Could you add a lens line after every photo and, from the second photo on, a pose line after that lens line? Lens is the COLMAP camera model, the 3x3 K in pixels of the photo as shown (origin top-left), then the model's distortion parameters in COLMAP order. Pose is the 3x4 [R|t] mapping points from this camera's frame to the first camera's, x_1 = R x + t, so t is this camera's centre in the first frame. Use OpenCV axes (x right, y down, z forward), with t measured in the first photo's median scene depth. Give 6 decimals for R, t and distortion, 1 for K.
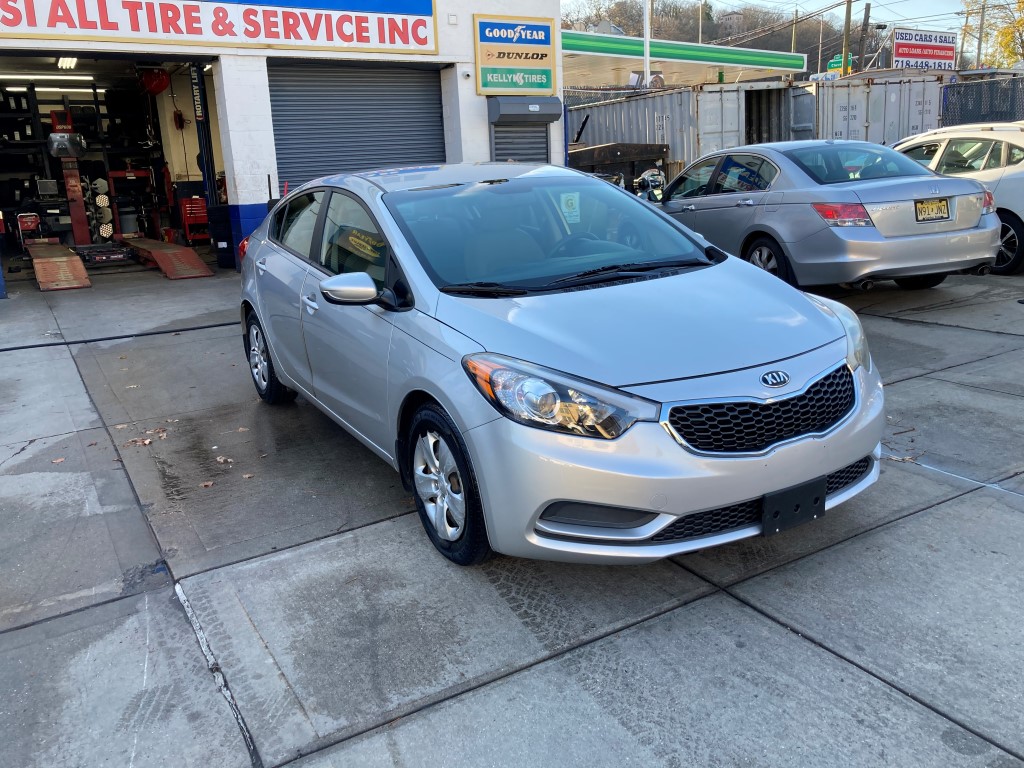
lens RADIAL K [[847.0, 0, 502.8], [0, 847.0, 368.4], [0, 0, 1]] dist [0.020995, -0.011403]
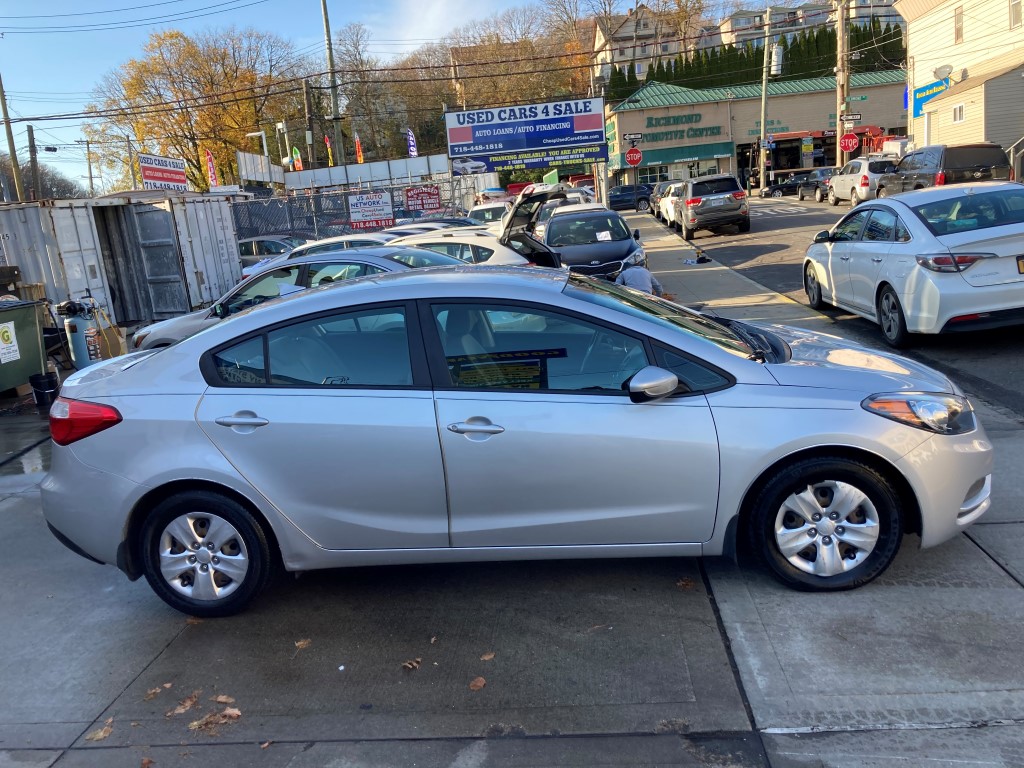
lens RADIAL K [[847.0, 0, 502.8], [0, 847.0, 368.4], [0, 0, 1]] dist [0.020995, -0.011403]
pose [[0.580332, -0.147991, 0.800820, -0.942225], [0.254620, 0.967024, -0.005811, -0.131888], [-0.773552, 0.207277, 0.598876, 0.489423]]
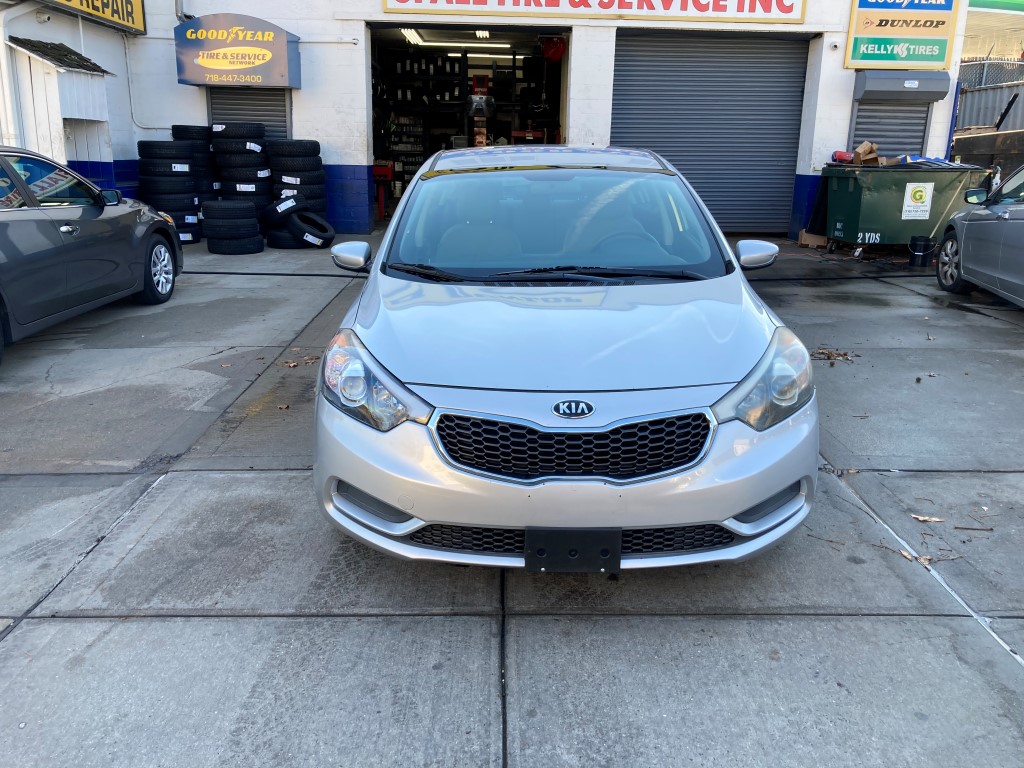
lens RADIAL K [[847.0, 0, 502.8], [0, 847.0, 368.4], [0, 0, 1]] dist [0.020995, -0.011403]
pose [[0.863792, 0.187178, -0.467790, 0.472394], [-0.169834, 0.982266, 0.079433, -0.063198], [0.474362, 0.010833, 0.880263, 0.115465]]
